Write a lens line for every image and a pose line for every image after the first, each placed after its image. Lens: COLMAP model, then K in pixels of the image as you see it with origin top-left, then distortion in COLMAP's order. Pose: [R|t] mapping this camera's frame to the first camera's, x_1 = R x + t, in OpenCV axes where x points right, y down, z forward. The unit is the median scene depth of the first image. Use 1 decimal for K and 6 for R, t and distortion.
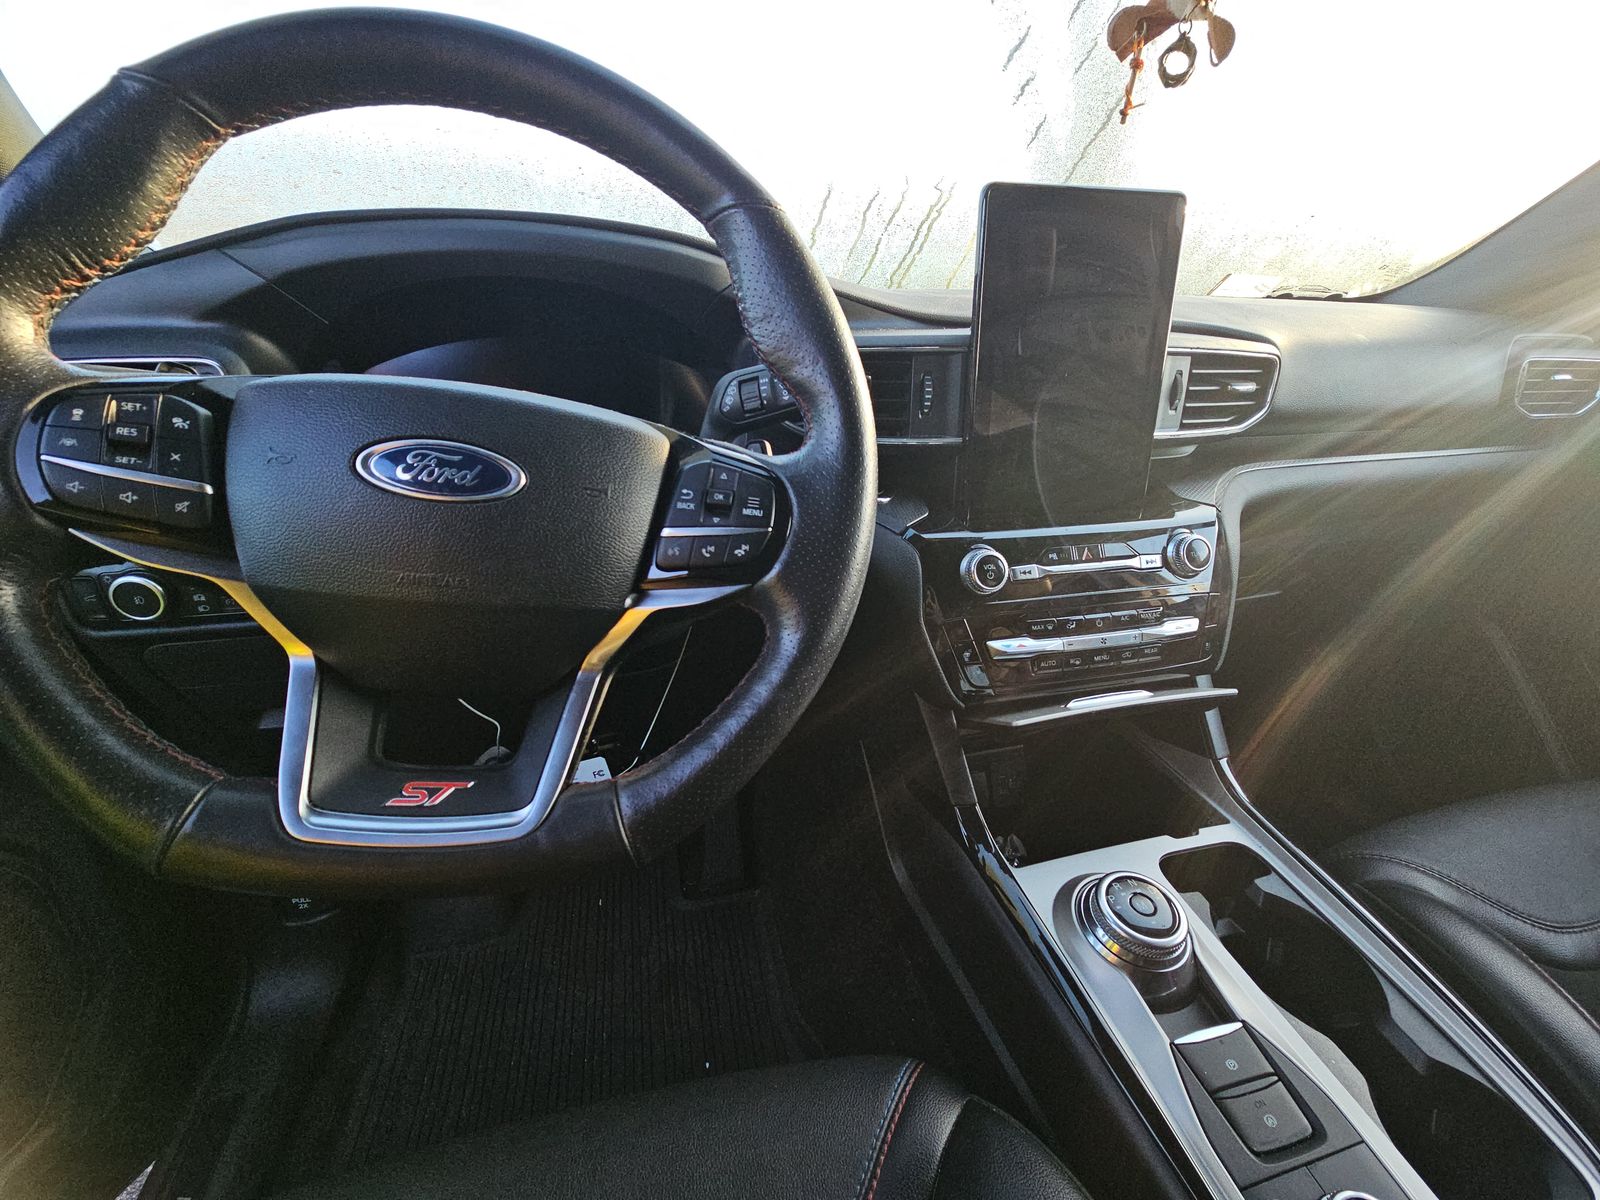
lens RADIAL K [[652.4, 0, 829.8], [0, 652.4, 609.6], [0, 0, 1]] dist [-0.007914, -0.006513]
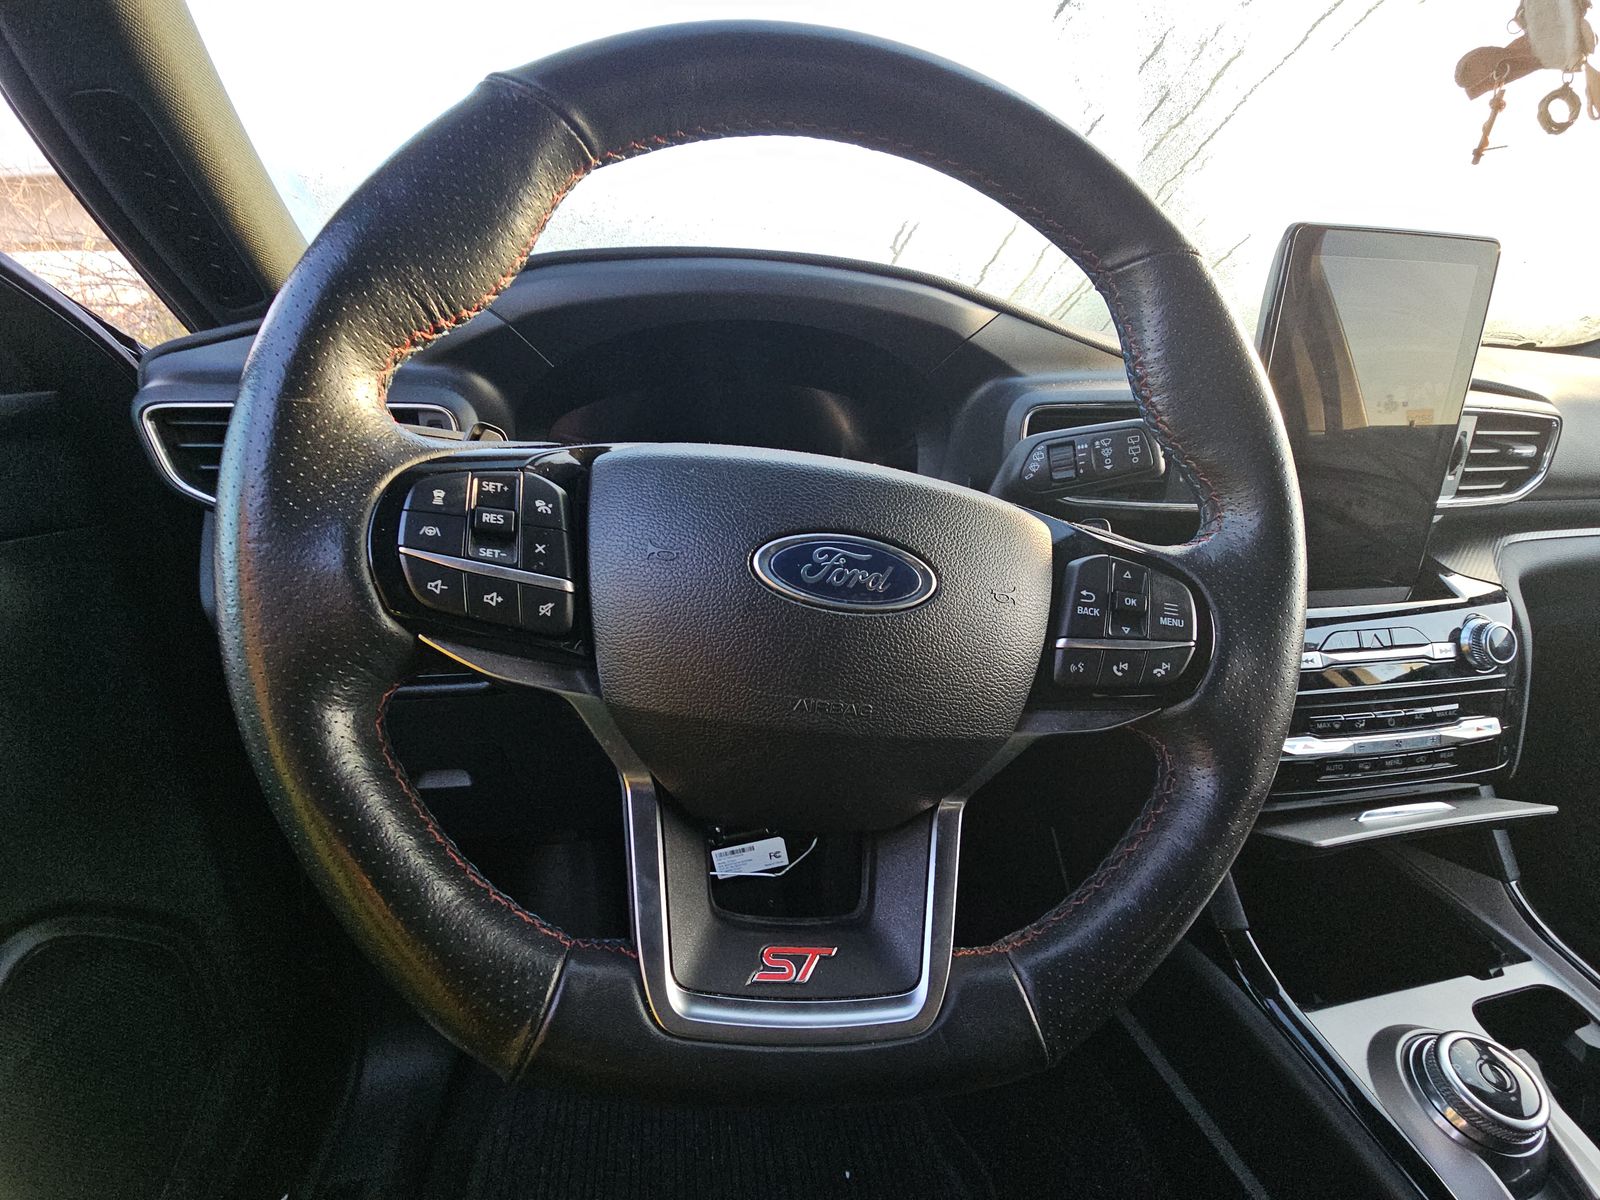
lens RADIAL K [[652.4, 0, 797.2], [0, 652.4, 601.9], [0, 0, 1]] dist [-0.007914, -0.006513]
pose [[0.997545, 0.033697, -0.061395, -0.536450], [-0.036234, 0.998515, -0.040685, -0.124114], [0.059933, 0.042810, 0.997284, 0.159480]]
